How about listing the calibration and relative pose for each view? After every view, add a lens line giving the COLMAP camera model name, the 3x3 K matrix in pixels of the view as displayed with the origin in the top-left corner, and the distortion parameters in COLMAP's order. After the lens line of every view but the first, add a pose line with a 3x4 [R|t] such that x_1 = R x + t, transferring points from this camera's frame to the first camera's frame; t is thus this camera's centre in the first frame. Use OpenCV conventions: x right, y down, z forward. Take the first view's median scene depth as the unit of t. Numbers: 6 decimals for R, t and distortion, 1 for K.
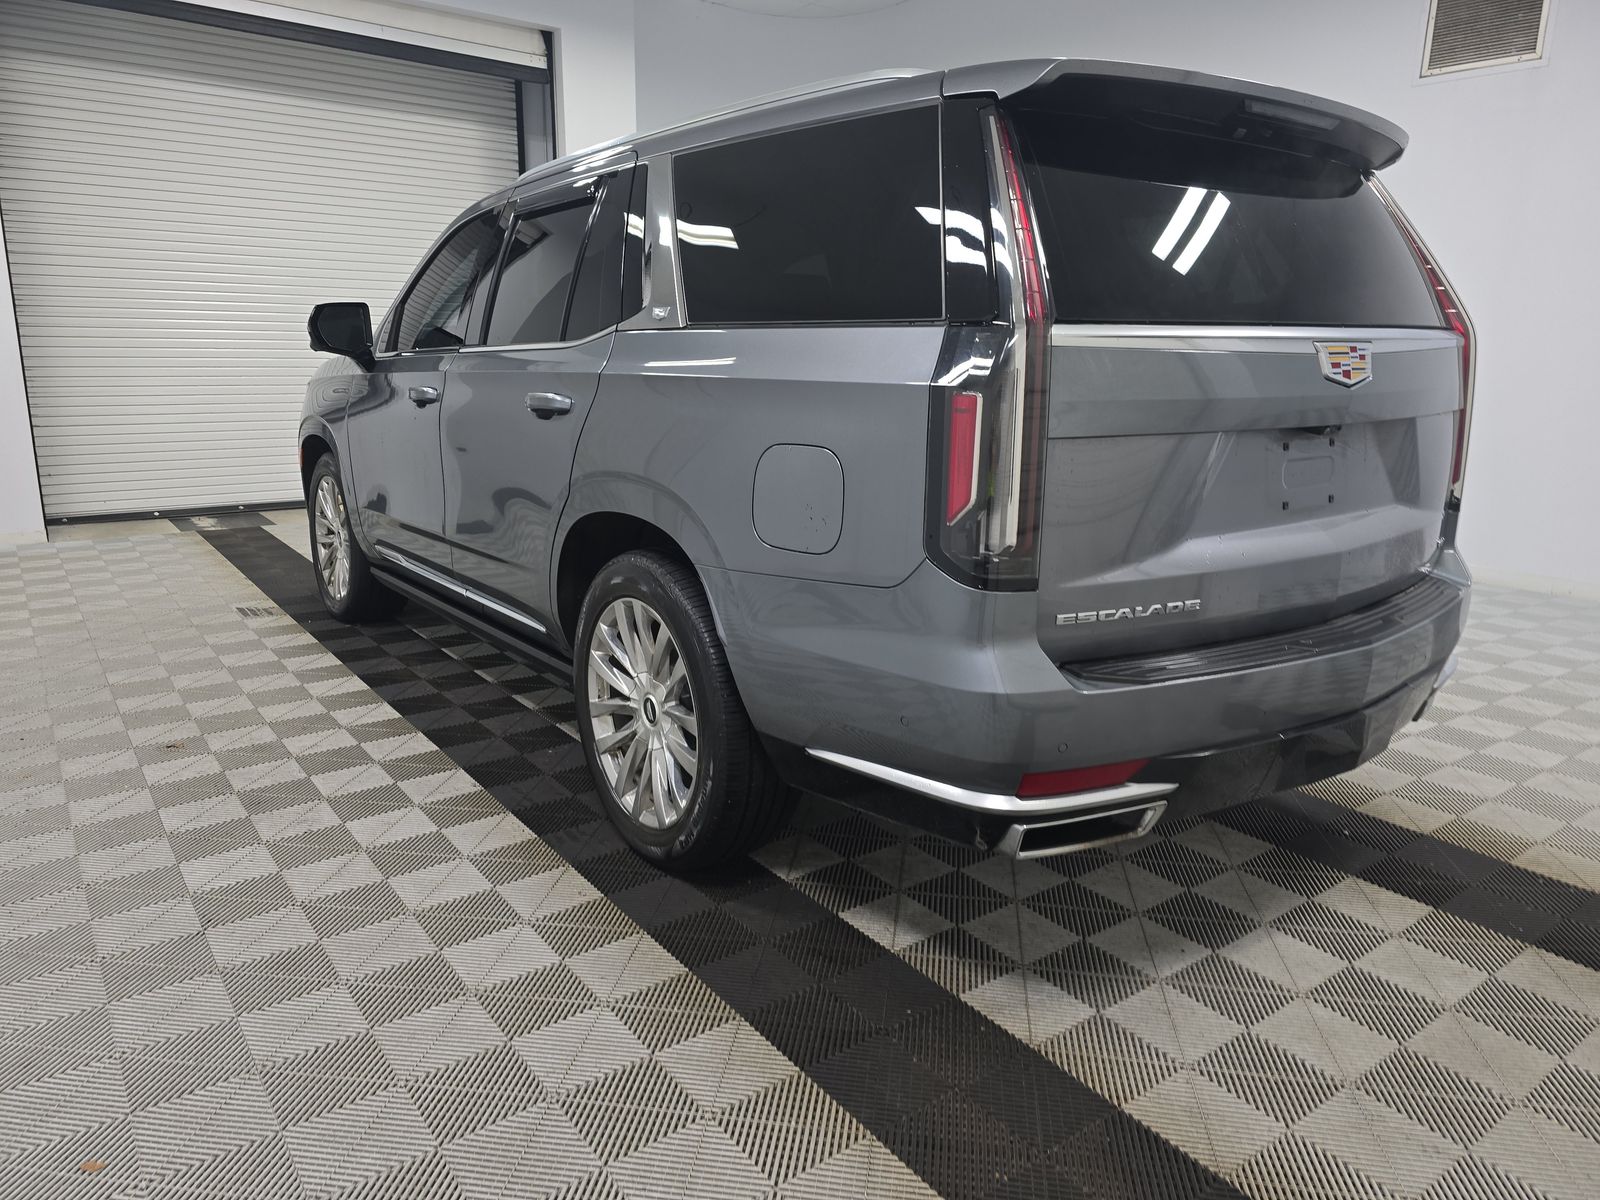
lens RADIAL K [[1068.0, 0, 800.0], [0, 1068.0, 600.0], [0, 0, 1]] dist [-0.003752, -0.000948]
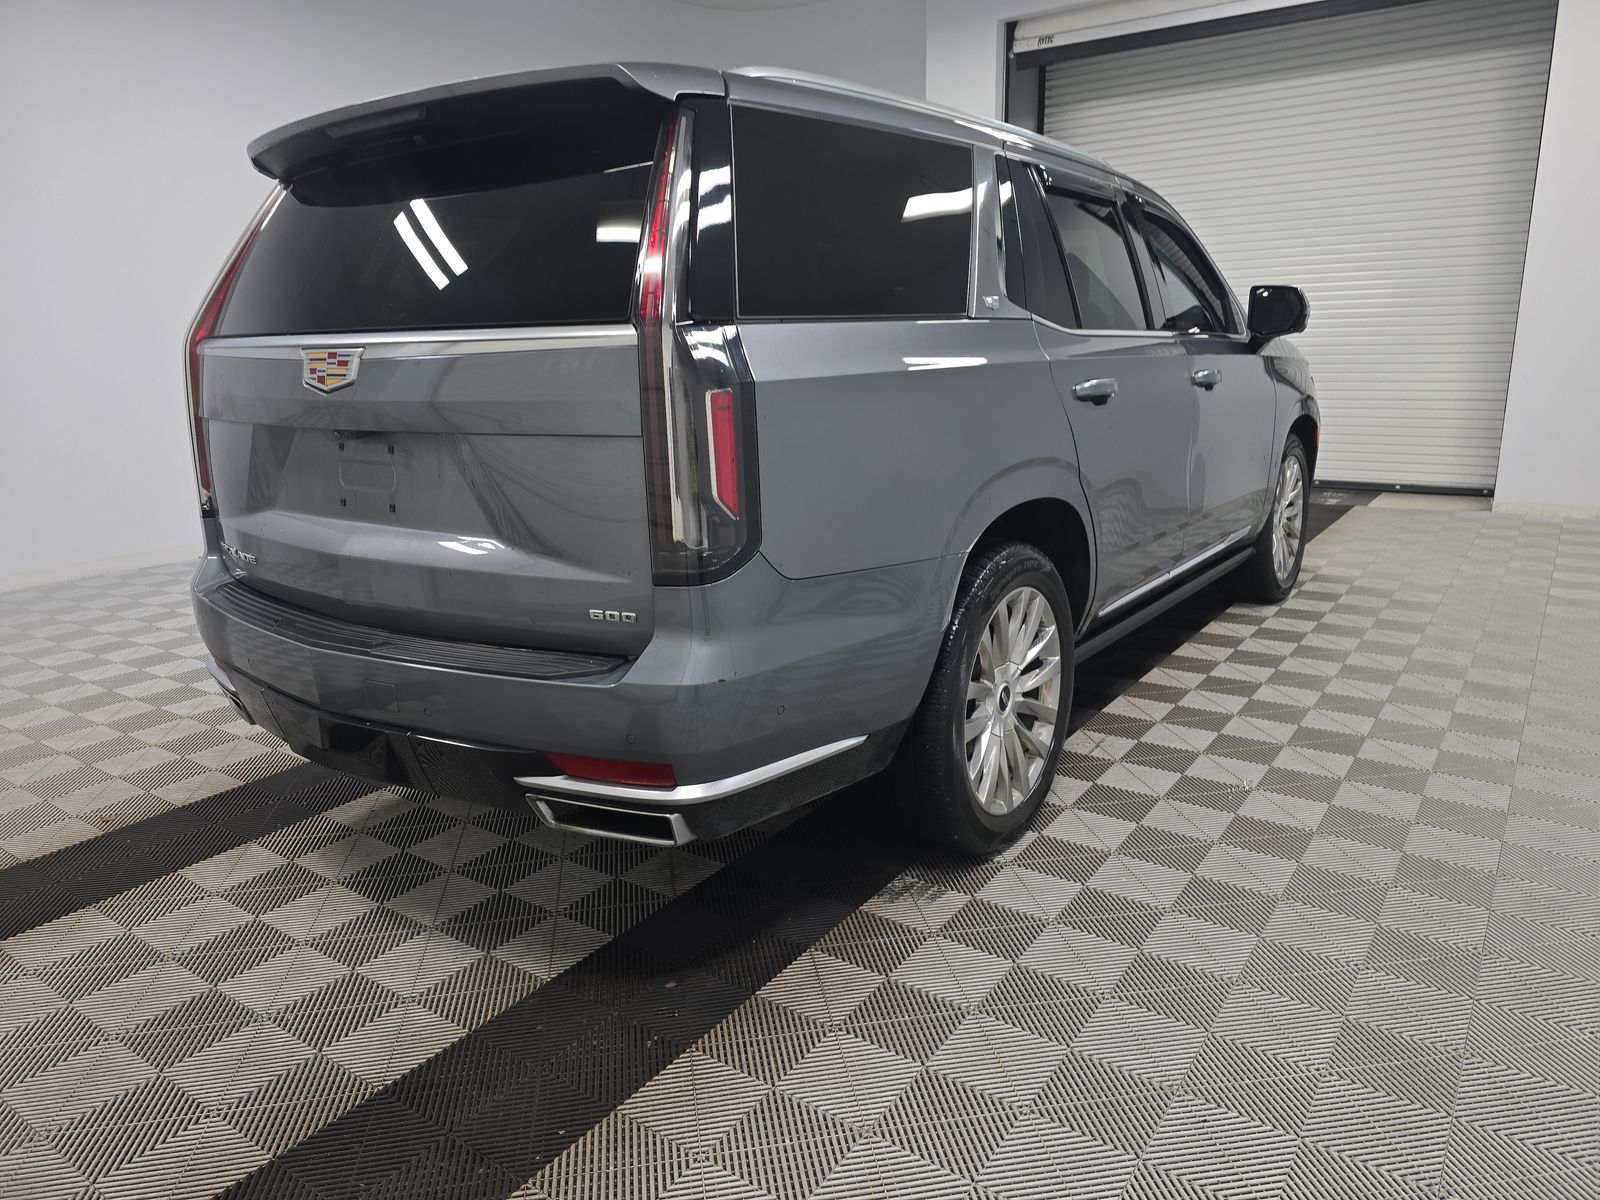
lens RADIAL K [[1082.1, 0, 800.0], [0, 1082.1, 600.0], [0, 0, 1]] dist [0.027356, -0.000526]
pose [[0.322539, 0.207687, -0.923490, 1.662133], [-0.192622, 0.969619, 0.150785, -0.251209], [0.926750, 0.129251, 0.352745, 1.076489]]
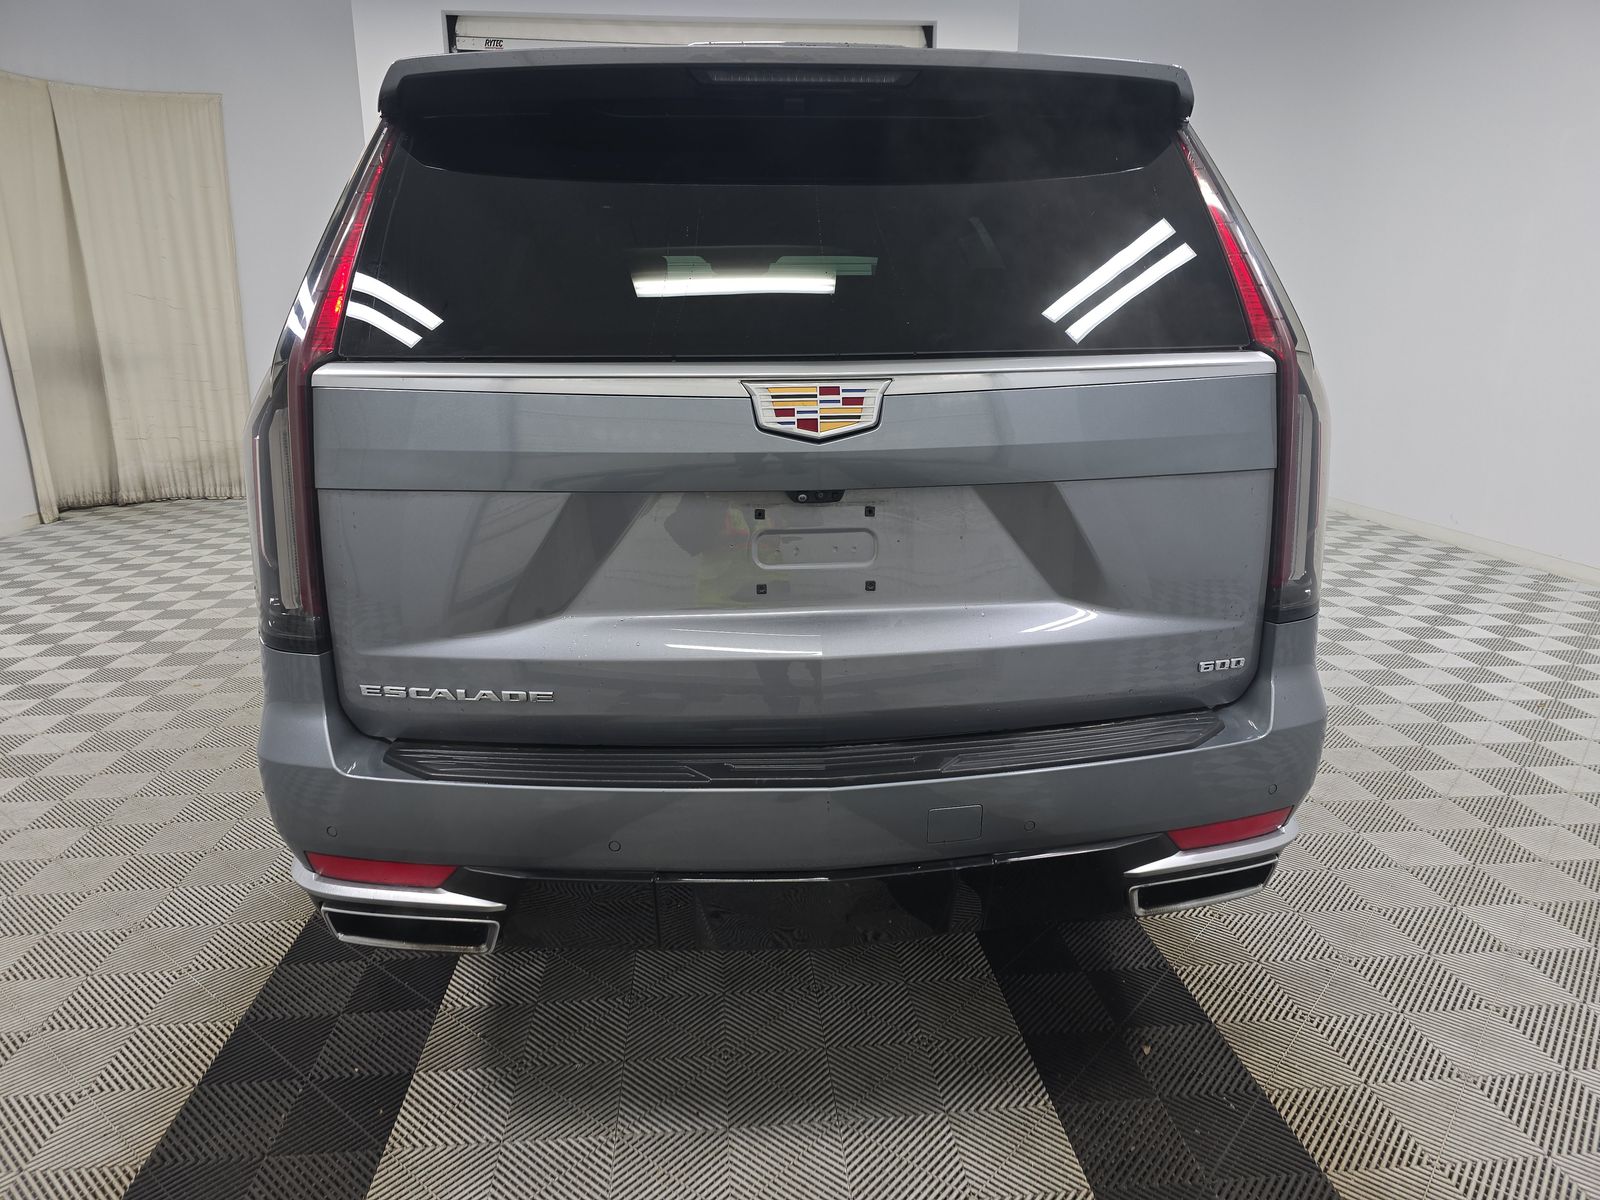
lens RADIAL K [[1065.6, 0, 800.0], [0, 1065.6, 600.0], [0, 0, 1]] dist [0.056400, -0.000294]
pose [[0.858319, 0.107838, -0.501657, 0.891781], [-0.104413, 0.993918, 0.035009, -0.113460], [0.502381, 0.022331, 0.864358, 0.347112]]
